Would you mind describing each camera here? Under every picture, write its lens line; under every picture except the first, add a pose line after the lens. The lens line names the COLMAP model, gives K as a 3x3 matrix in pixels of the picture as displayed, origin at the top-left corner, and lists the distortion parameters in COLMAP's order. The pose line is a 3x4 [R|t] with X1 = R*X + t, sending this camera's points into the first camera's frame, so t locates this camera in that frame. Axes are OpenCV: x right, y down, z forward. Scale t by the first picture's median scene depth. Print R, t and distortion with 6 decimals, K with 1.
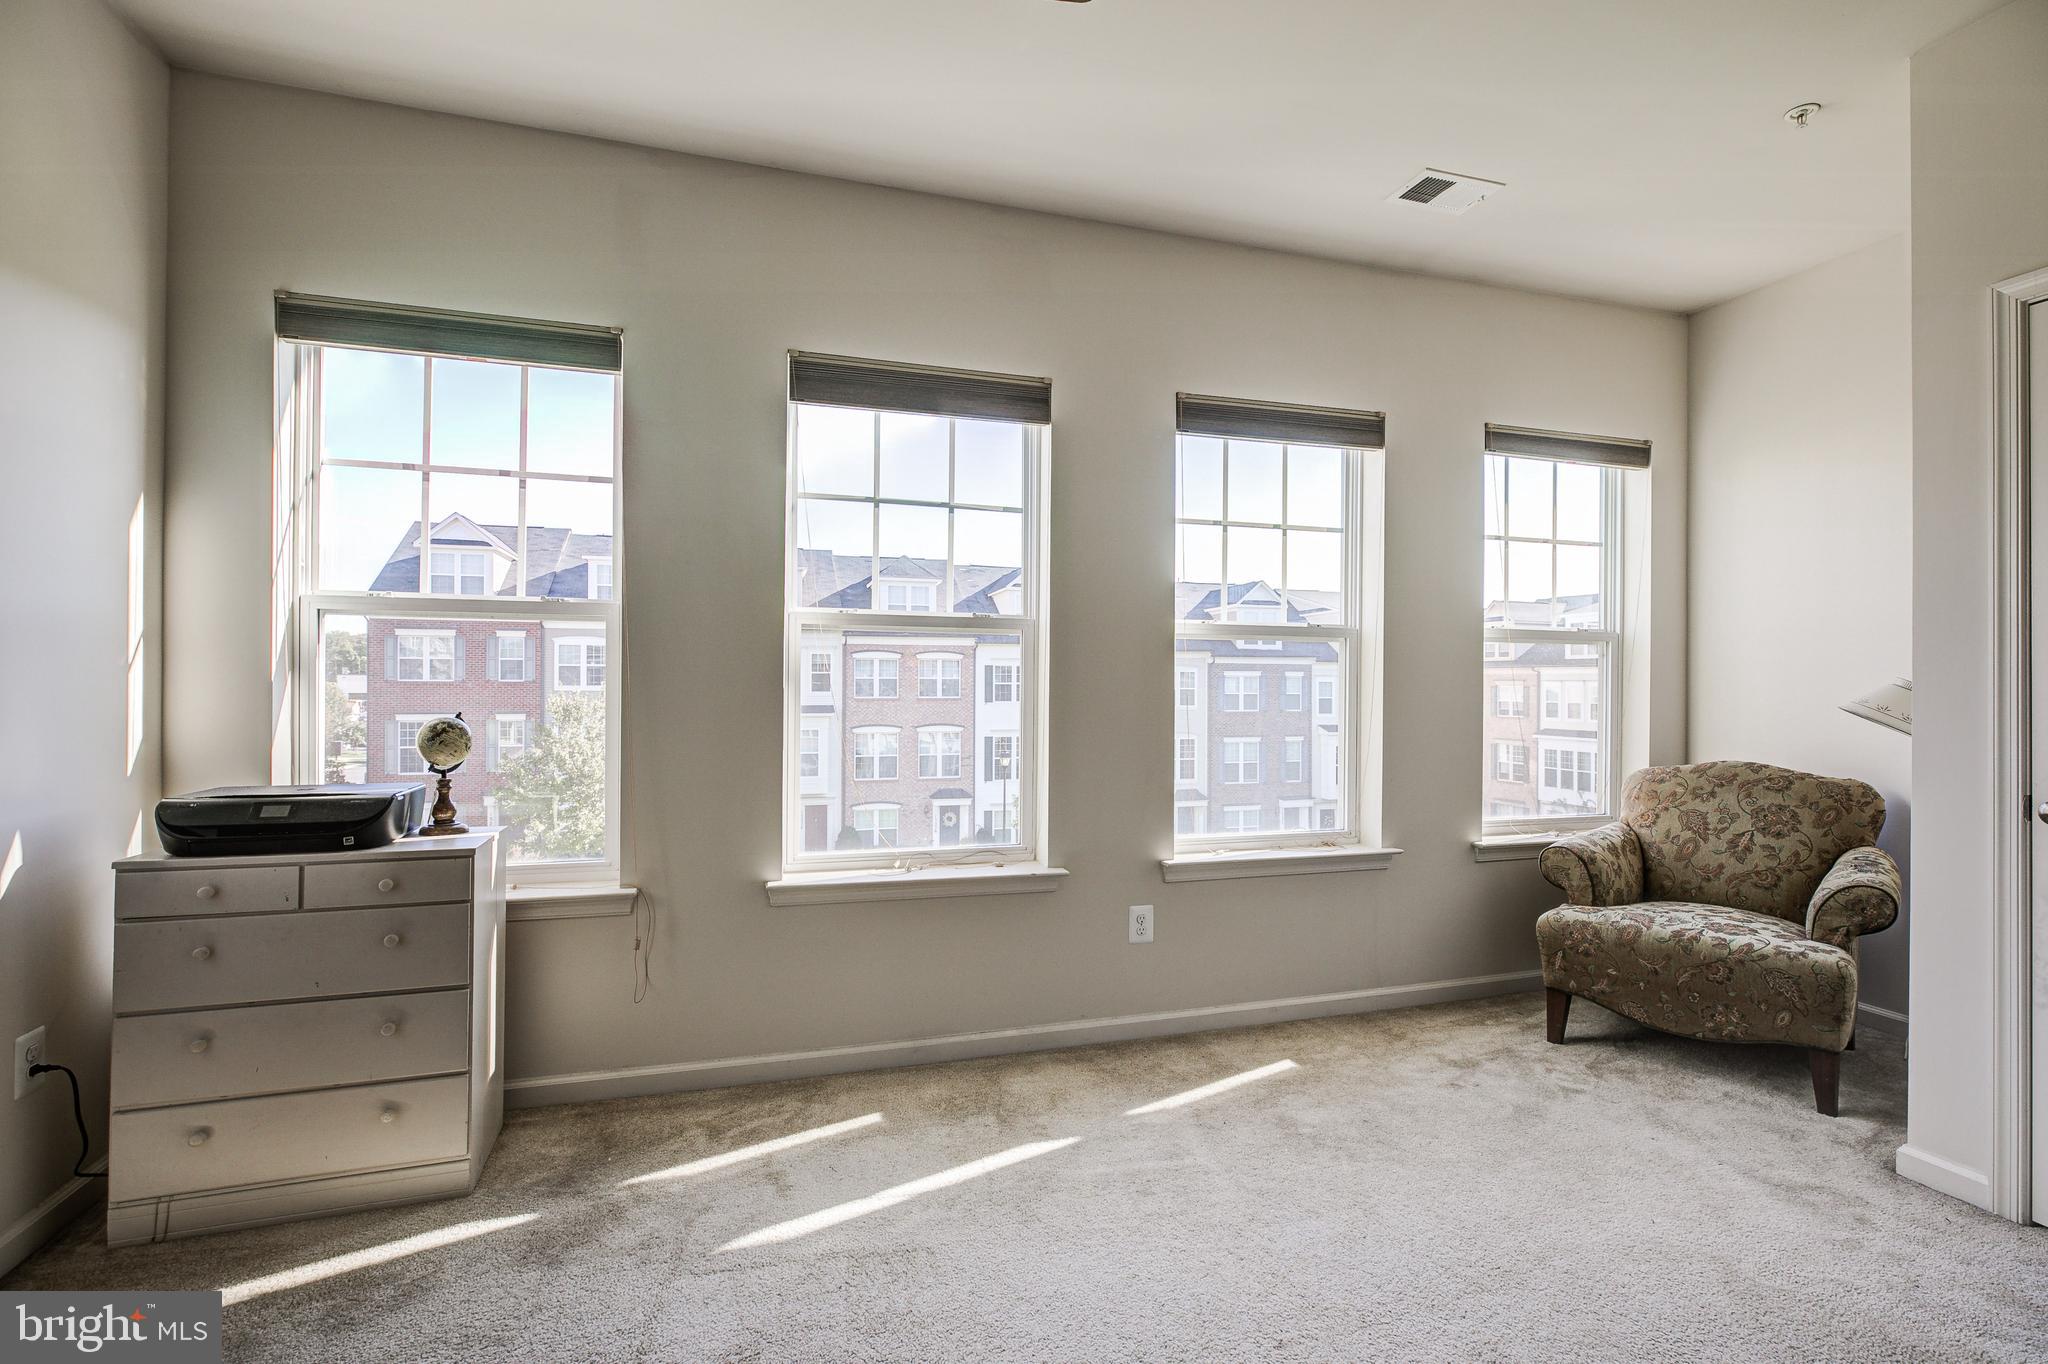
lens RADIAL K [[941.6, 0, 1037.6], [0, 941.6, 683.5], [0, 0, 1]] dist [-0.002216, -0.000697]
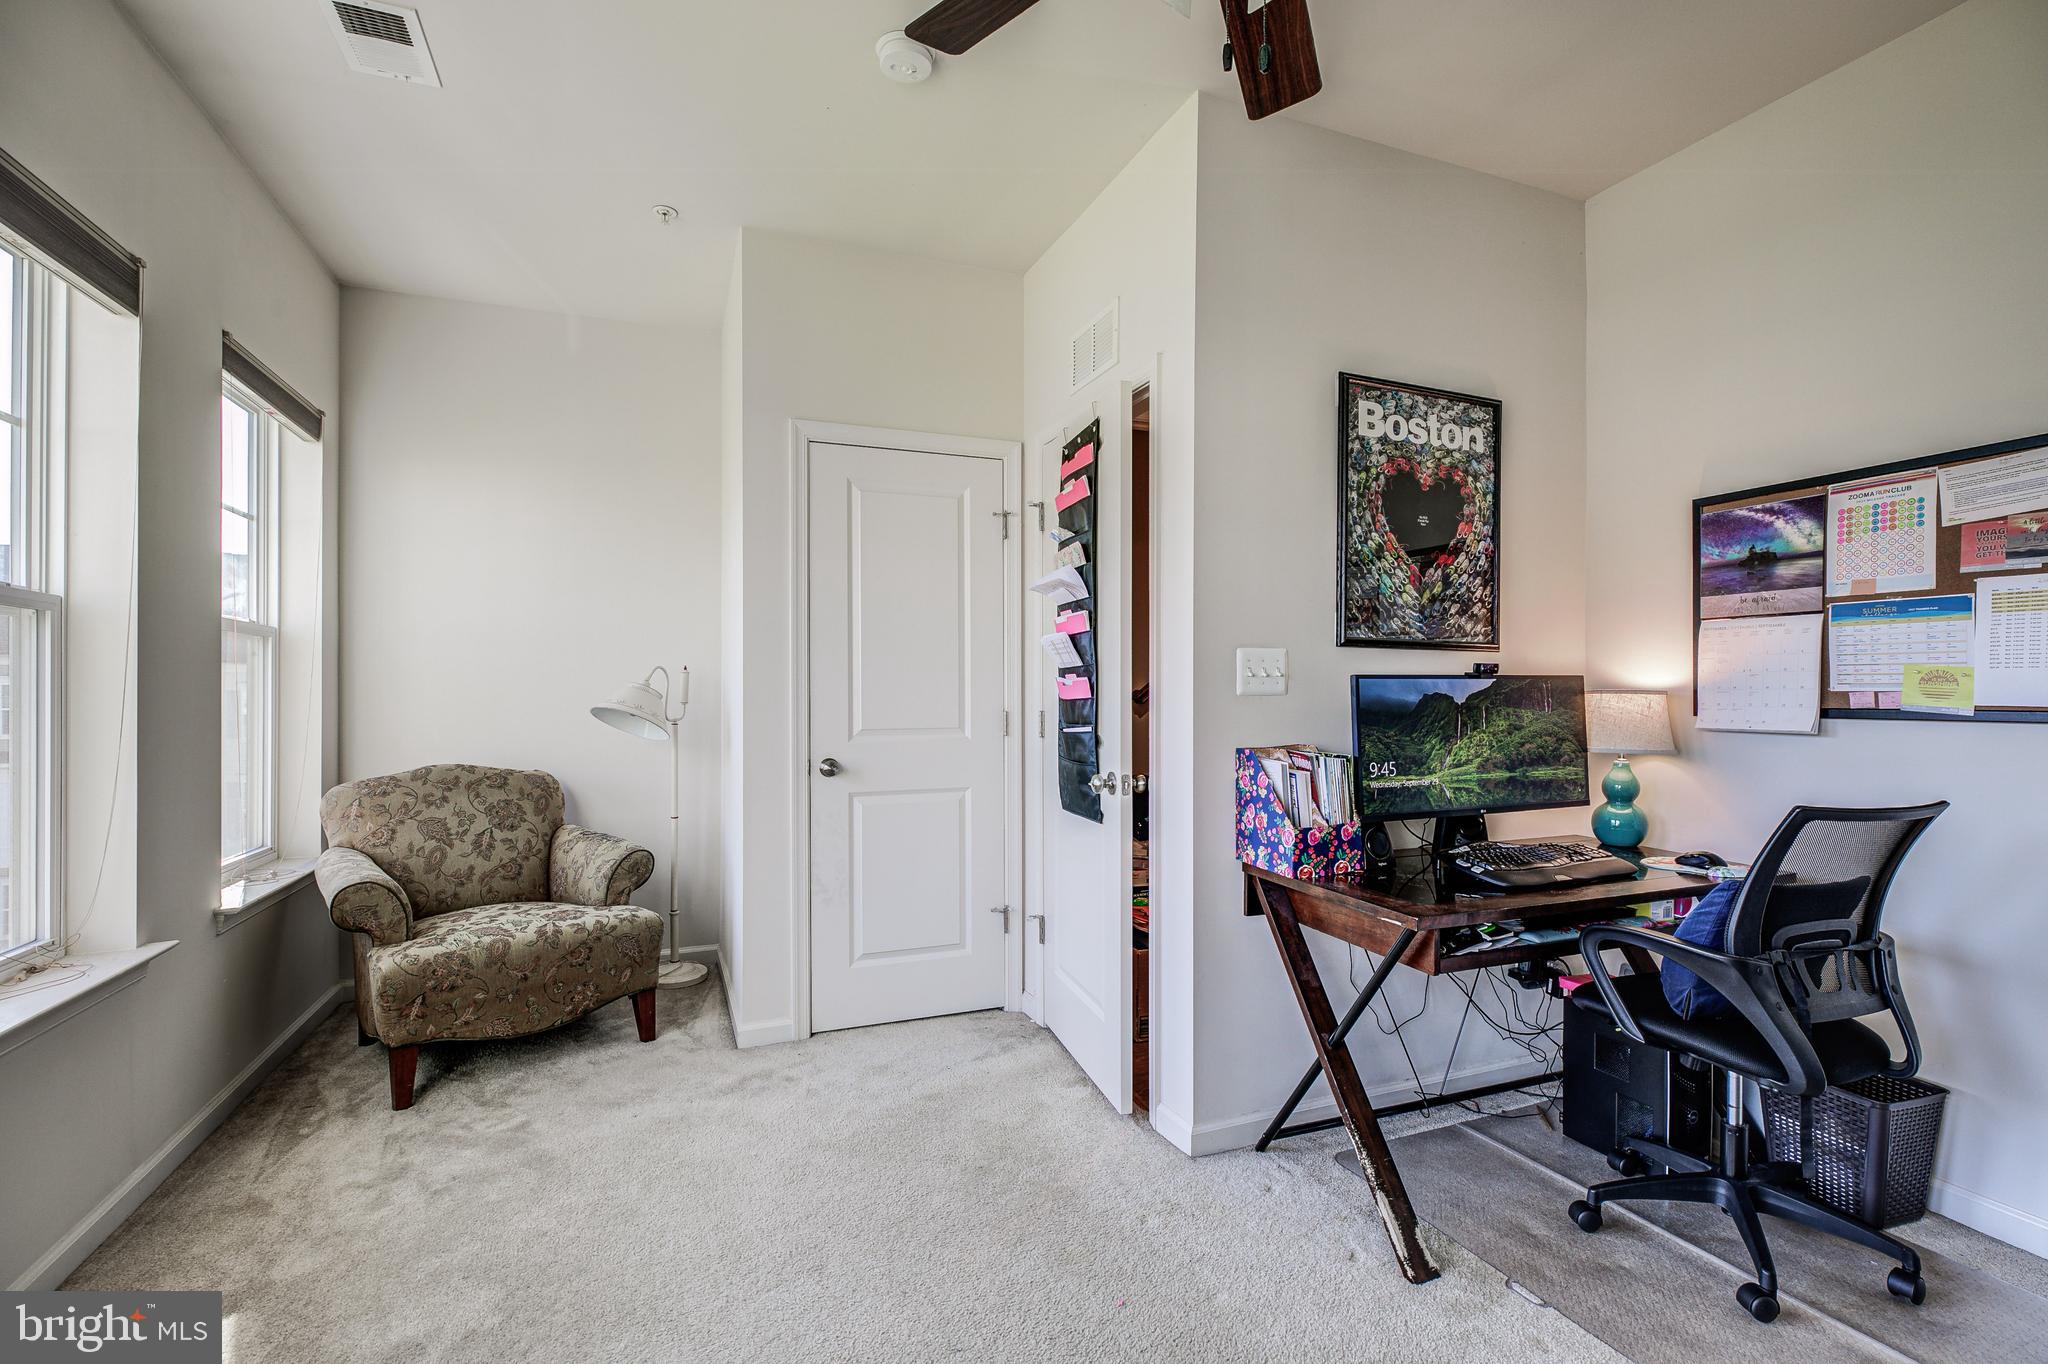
lens RADIAL K [[941.6, 0, 1037.6], [0, 941.6, 683.5], [0, 0, 1]] dist [-0.002216, -0.000697]
pose [[-0.079868, 0.002103, 0.996803, -0.346020], [-0.001653, 0.999996, -0.002242, -0.003437], [-0.996804, -0.001826, -0.079864, 0.489932]]
